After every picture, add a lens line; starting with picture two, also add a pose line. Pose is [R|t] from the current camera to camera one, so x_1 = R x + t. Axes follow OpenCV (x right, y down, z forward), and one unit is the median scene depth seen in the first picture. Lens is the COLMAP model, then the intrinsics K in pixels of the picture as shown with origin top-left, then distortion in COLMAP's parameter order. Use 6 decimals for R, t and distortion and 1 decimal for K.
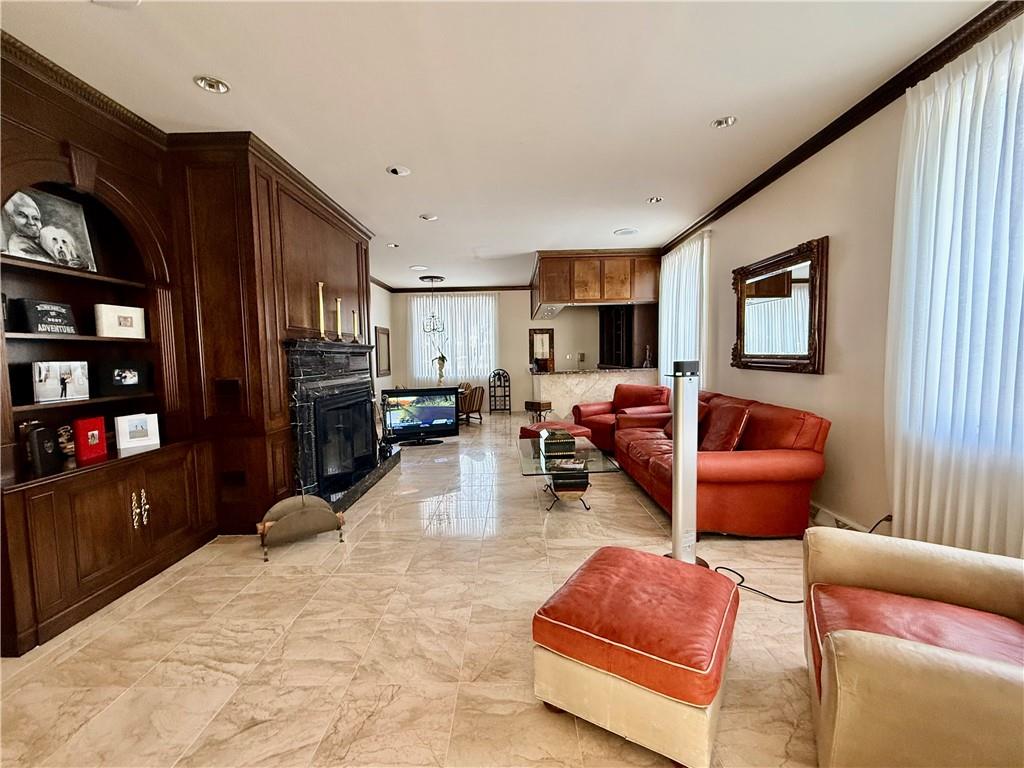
lens RADIAL K [[430.1, 0, 512.0], [0, 430.1, 384.0], [0, 0, 1]] dist [-0.001142, -0.000078]
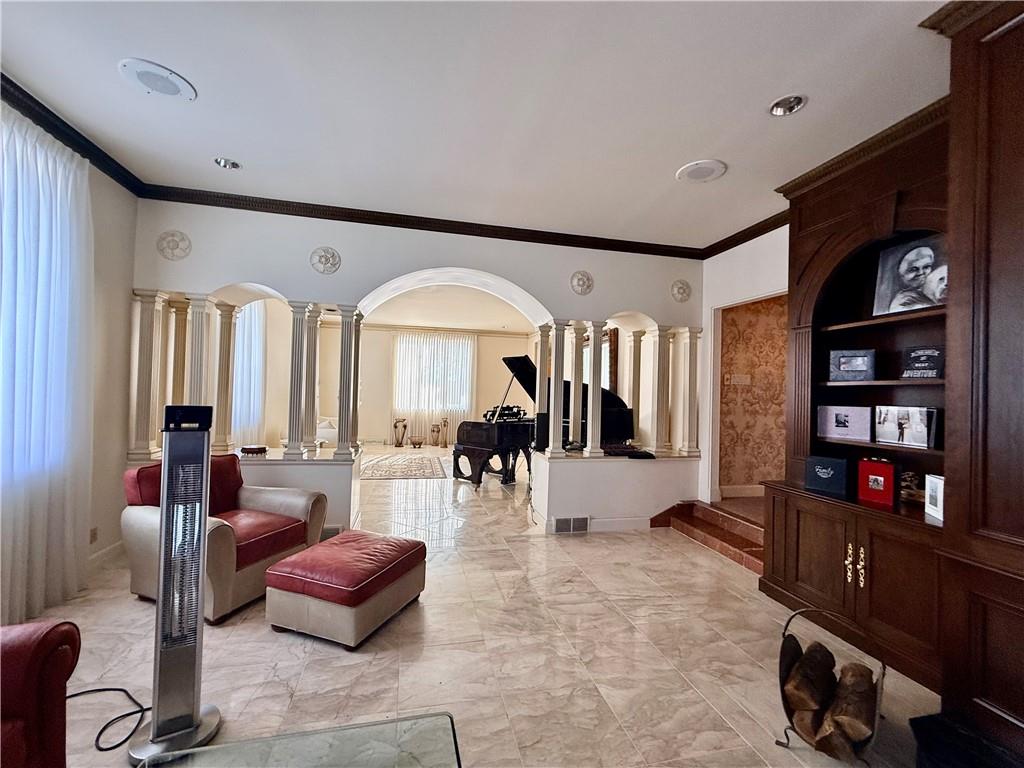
lens RADIAL K [[430.1, 0, 512.0], [0, 430.1, 384.0], [0, 0, 1]] dist [-0.001142, -0.000078]
pose [[-0.971272, -0.009892, -0.237766, 0.039499], [-0.023094, 0.998338, 0.052805, -0.063156], [0.236848, 0.056779, -0.969886, 0.811035]]
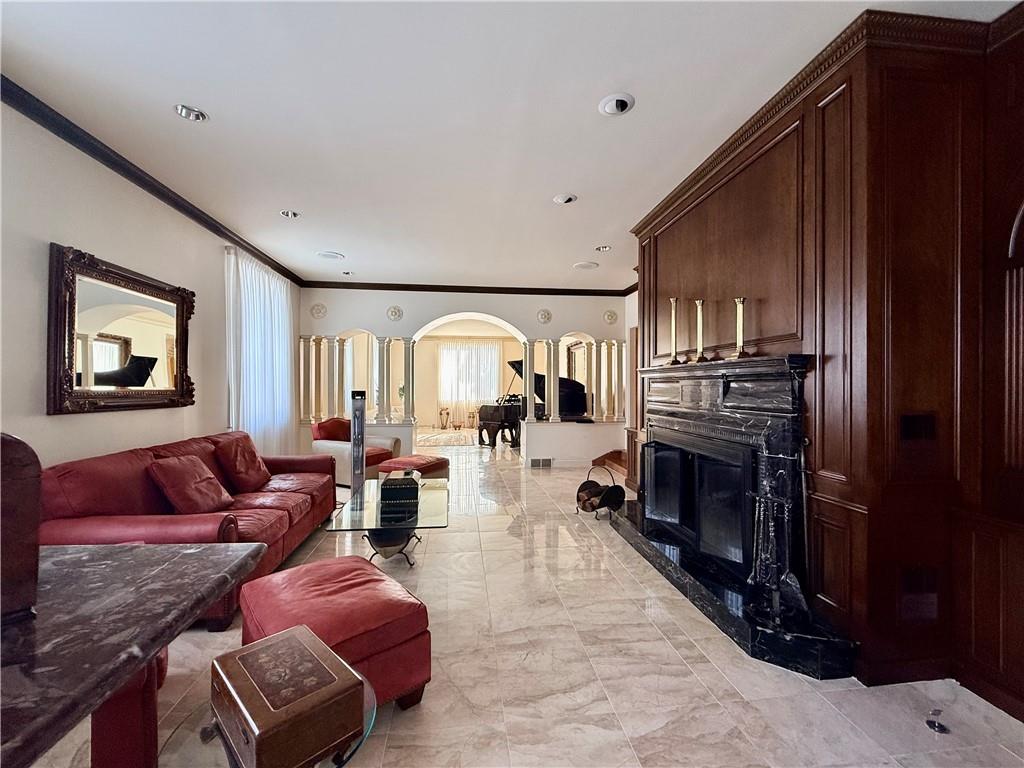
lens RADIAL K [[430.1, 0, 512.0], [0, 430.1, 384.0], [0, 0, 1]] dist [-0.001142, -0.000078]
pose [[-0.991467, 0.017514, -0.129172, 0.001919], [0.009176, 0.997852, 0.064869, -0.087918], [0.130031, 0.063131, -0.989498, 1.276812]]
